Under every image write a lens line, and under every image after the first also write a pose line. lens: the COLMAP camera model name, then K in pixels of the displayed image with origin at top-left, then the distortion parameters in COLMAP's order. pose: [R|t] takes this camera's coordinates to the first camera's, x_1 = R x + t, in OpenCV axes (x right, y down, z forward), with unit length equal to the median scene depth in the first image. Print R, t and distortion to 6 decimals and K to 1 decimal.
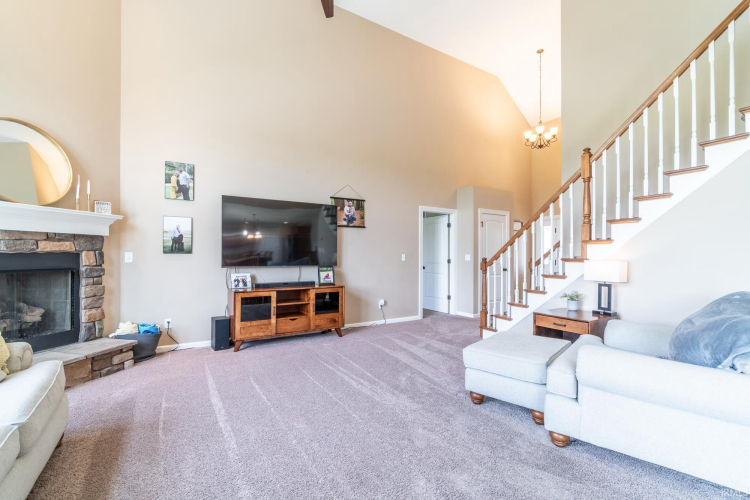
lens RADIAL K [[327.8, 0, 368.2], [0, 327.8, 254.0], [0, 0, 1]] dist [-0.002520, 0.001331]
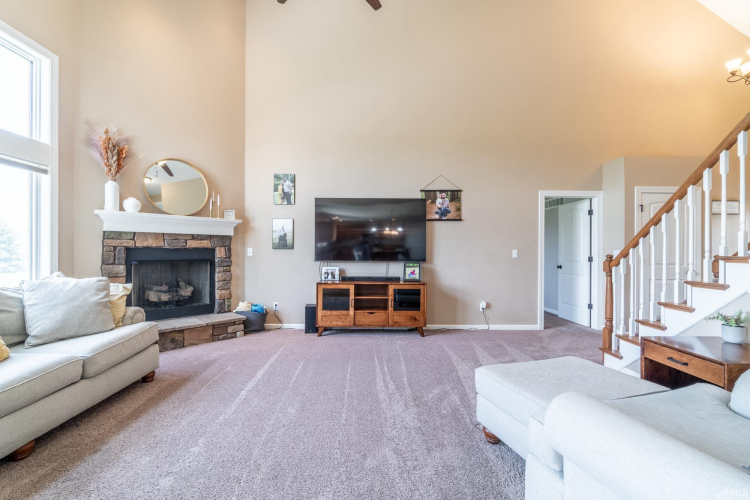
lens RADIAL K [[327.8, 0, 370.3], [0, 327.8, 250.1], [0, 0, 1]] dist [-0.002520, 0.001331]
pose [[0.859081, 0.001082, -0.511839, 0.319855], [-0.000955, 0.999999, 0.000511, 0.001761], [0.511839, 0.000049, 0.859081, 0.125344]]
